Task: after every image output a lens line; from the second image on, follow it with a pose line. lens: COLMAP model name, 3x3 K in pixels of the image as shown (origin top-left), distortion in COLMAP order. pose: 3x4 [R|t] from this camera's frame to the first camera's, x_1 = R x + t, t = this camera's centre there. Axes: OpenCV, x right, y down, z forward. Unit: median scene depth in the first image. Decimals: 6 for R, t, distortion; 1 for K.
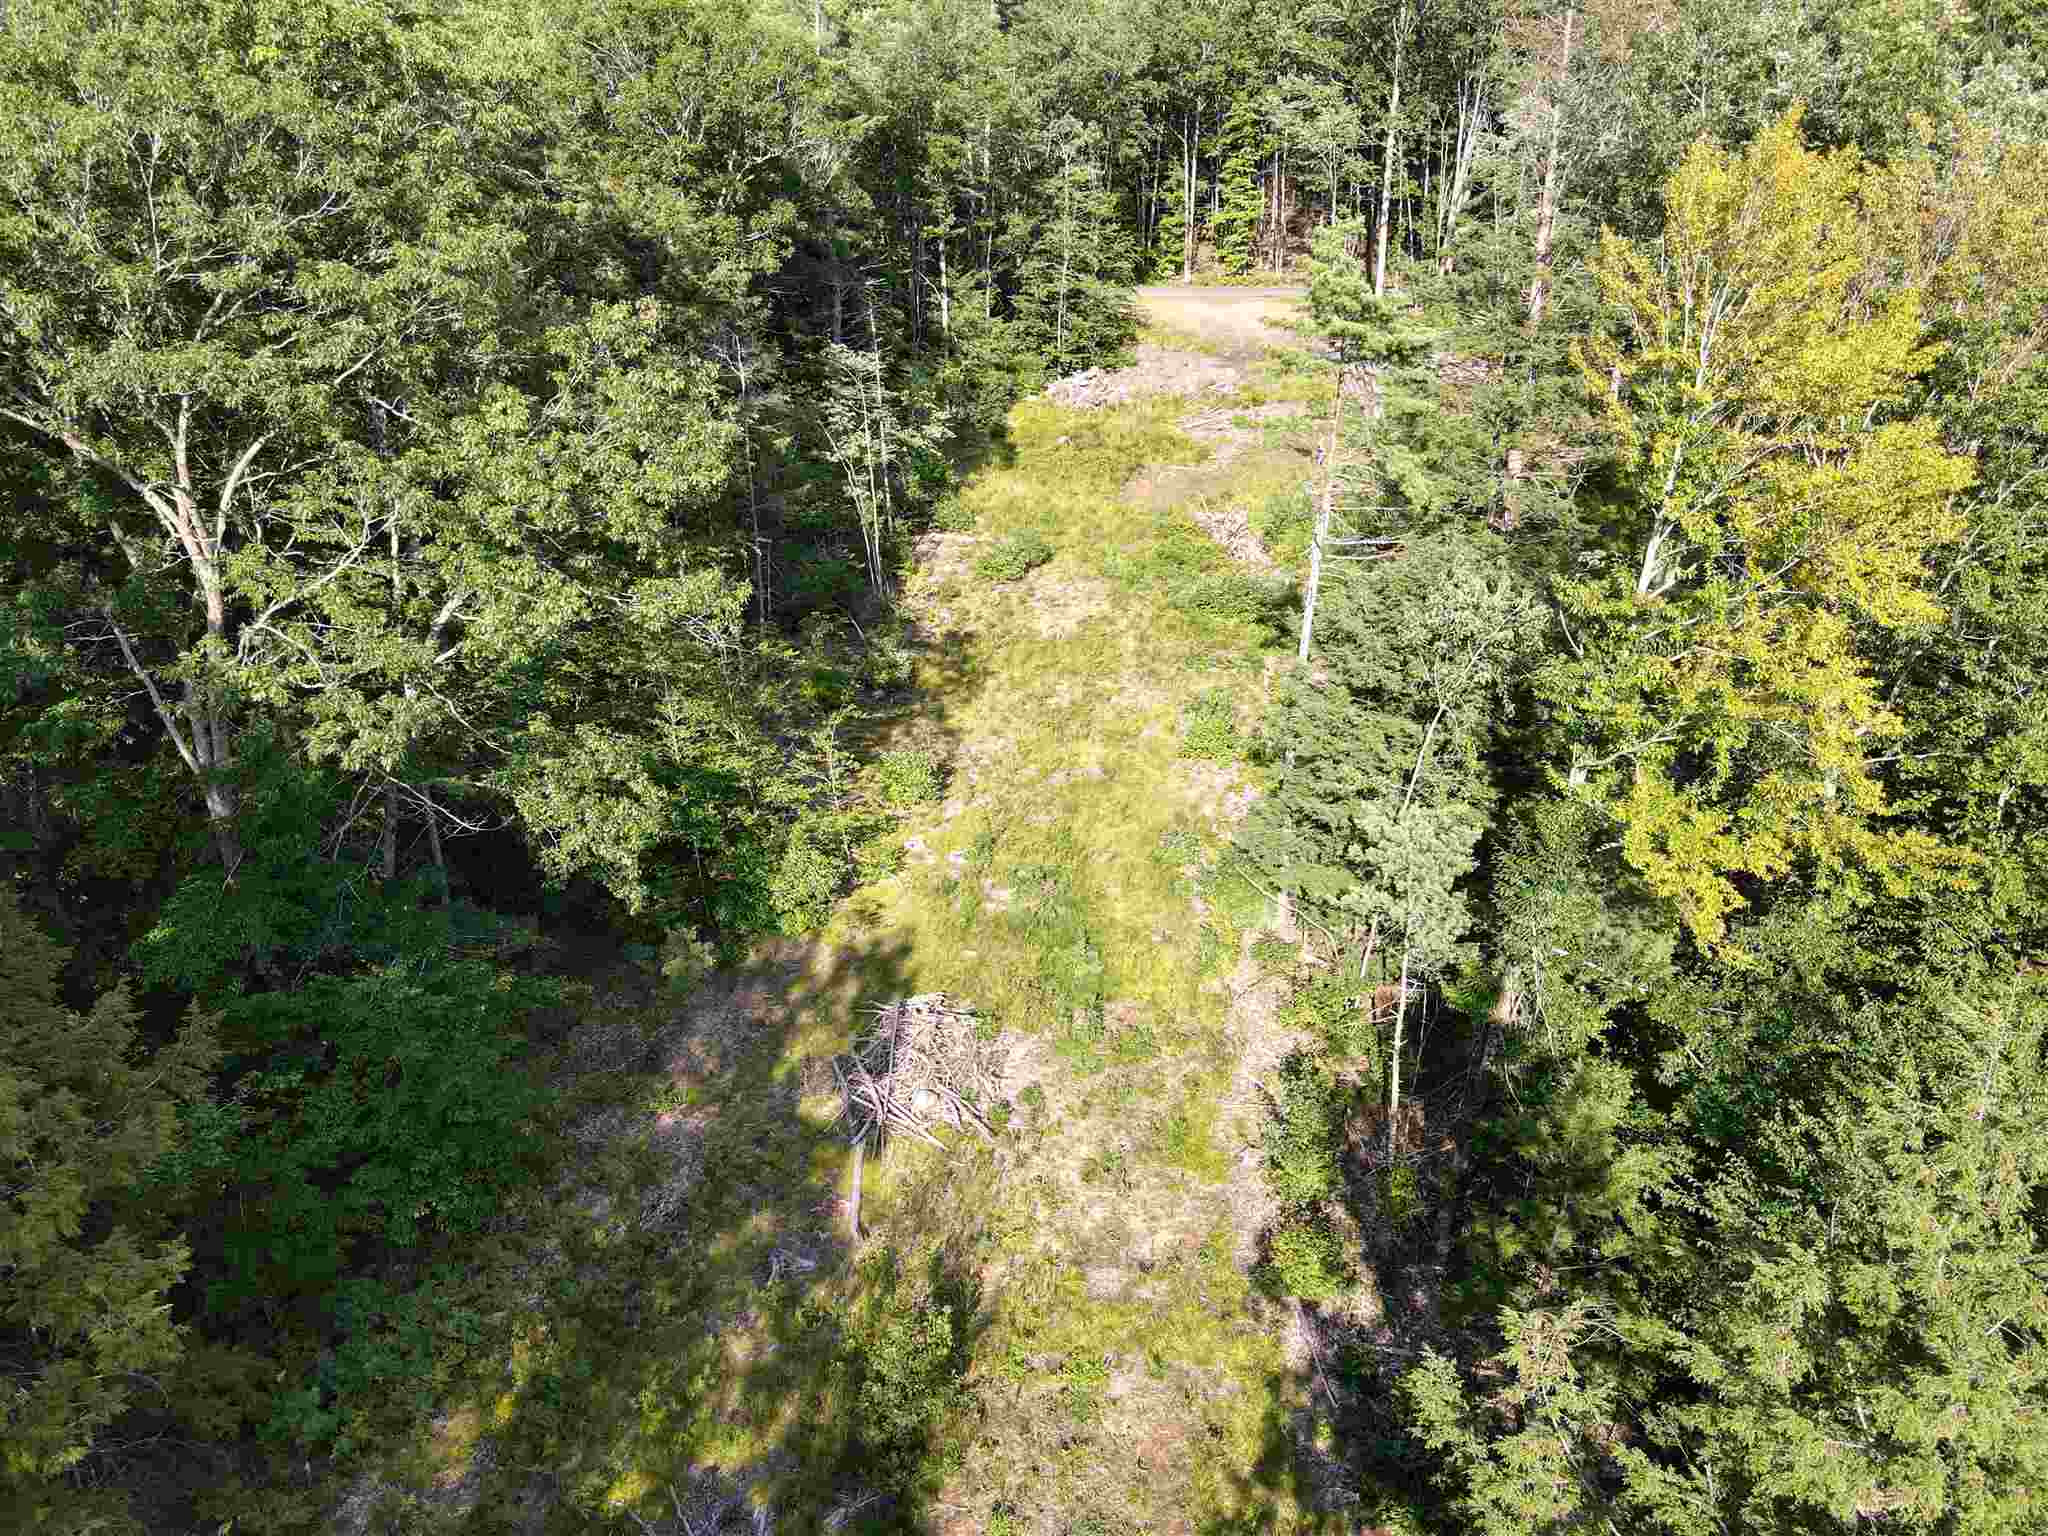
lens RADIAL K [[1516.0, 0, 1022.6], [0, 1516.0, 765.4], [0, 0, 1]] dist [0.060928, -0.053658]
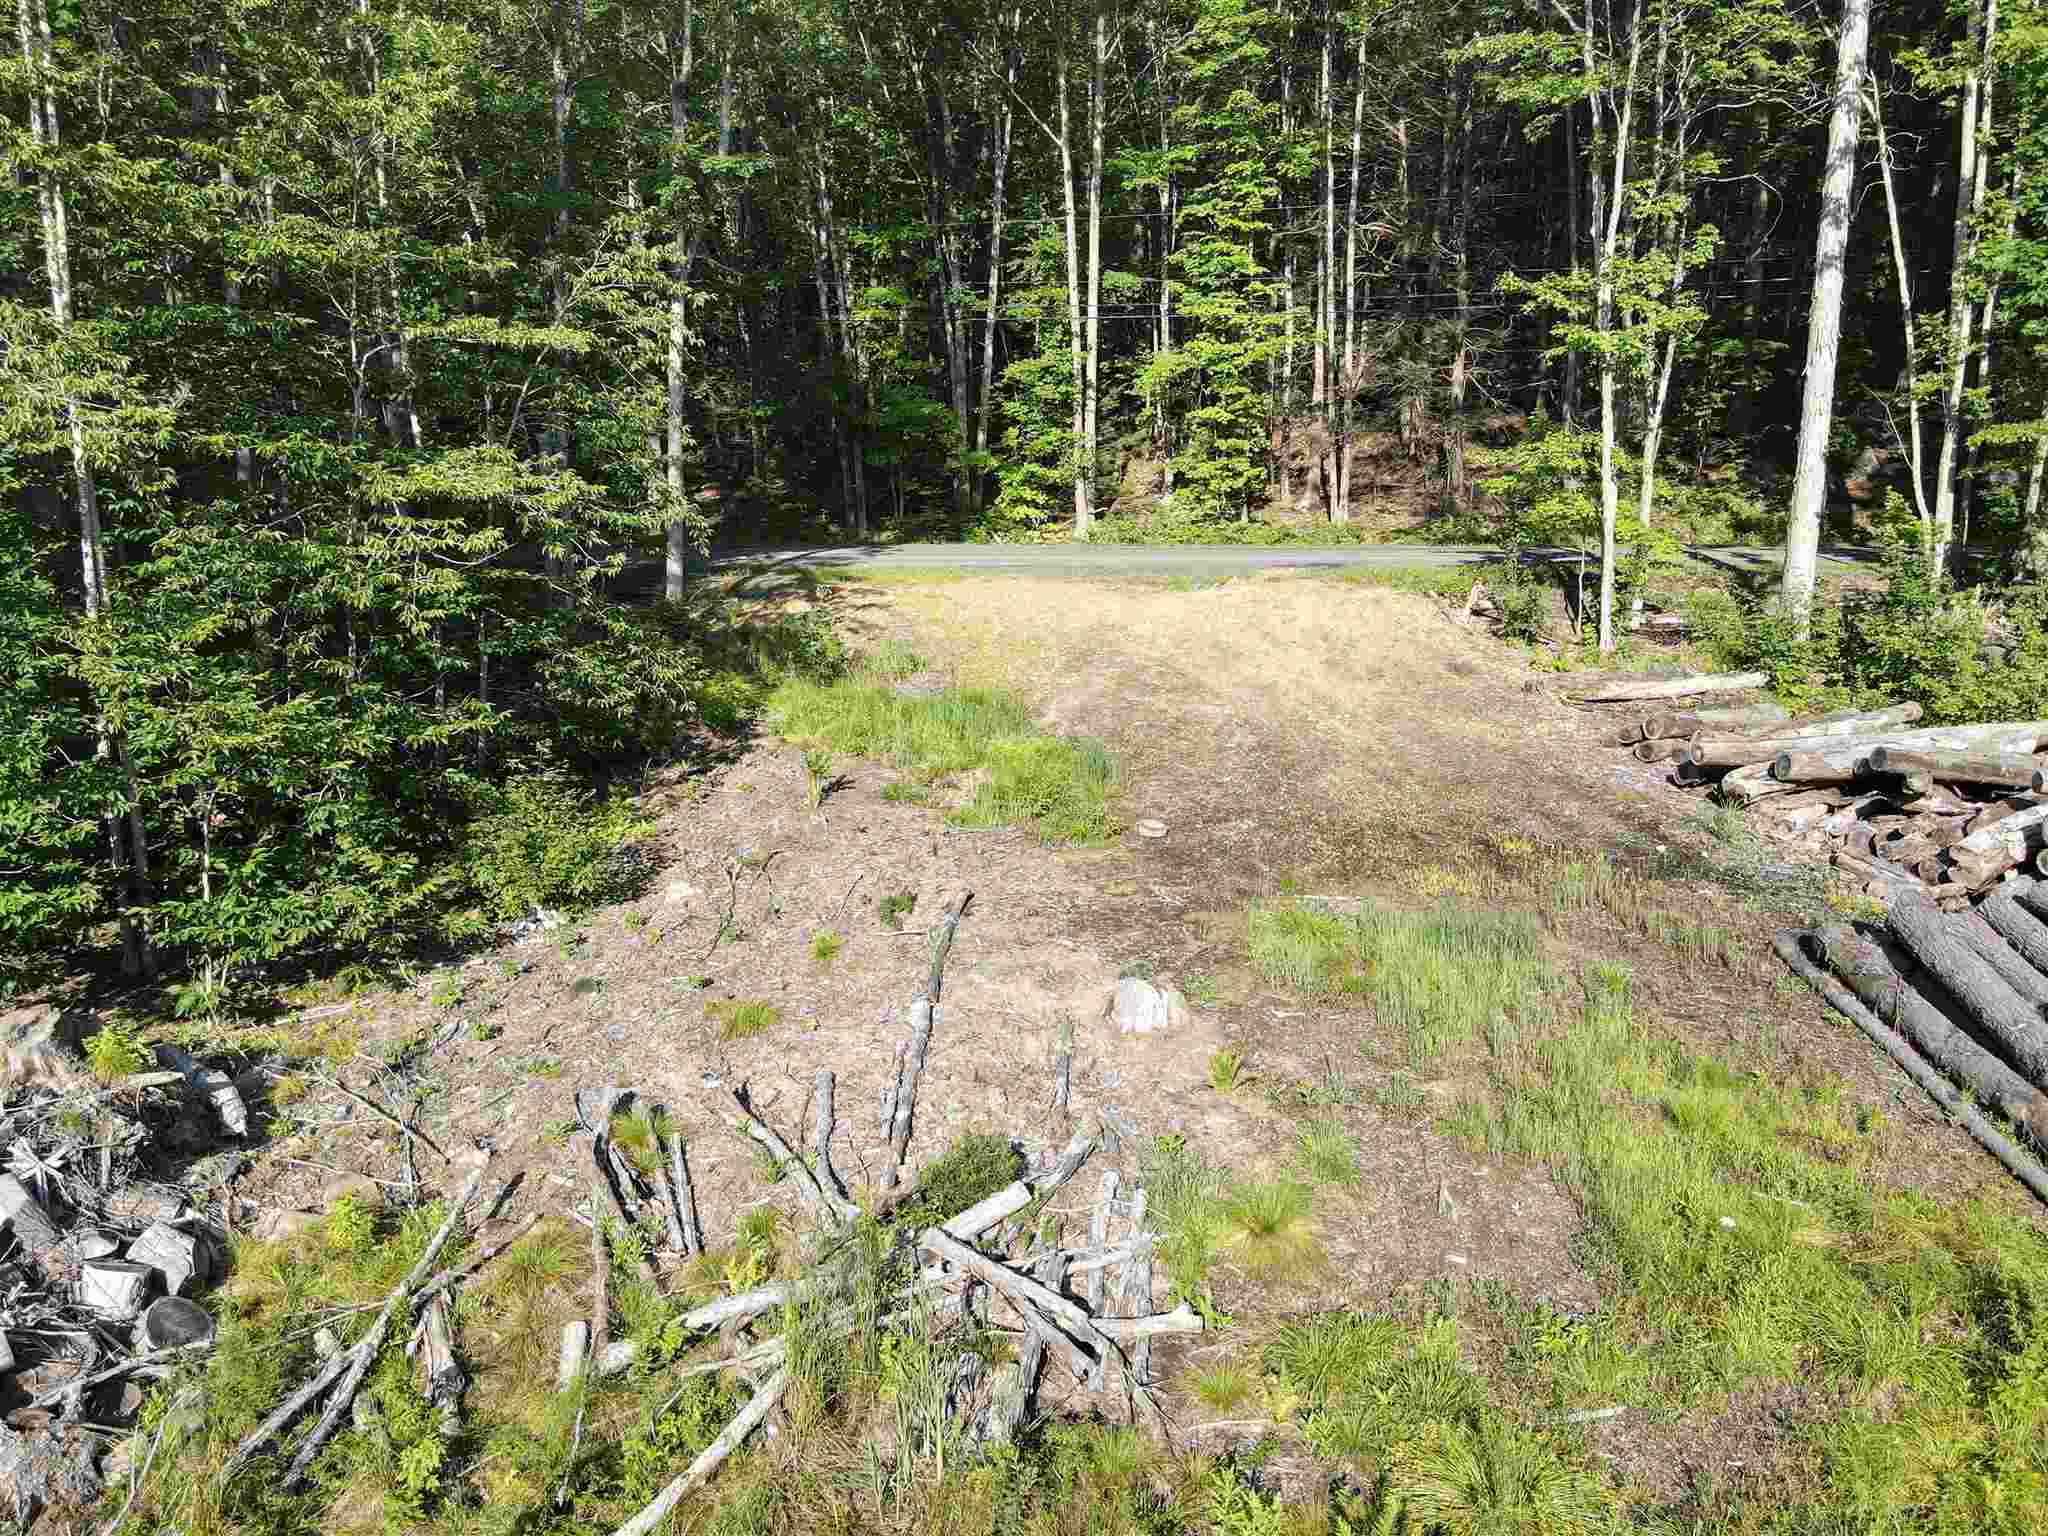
lens RADIAL K [[1516.0, 0, 1025.9], [0, 1516.0, 768.1], [0, 0, 1]] dist [0.060928, -0.053658]
pose [[0.999792, 0.014976, -0.013833, 0.101471], [-0.017581, 0.976864, -0.213139, -0.190175], [0.010321, 0.213338, 0.976924, 0.672313]]
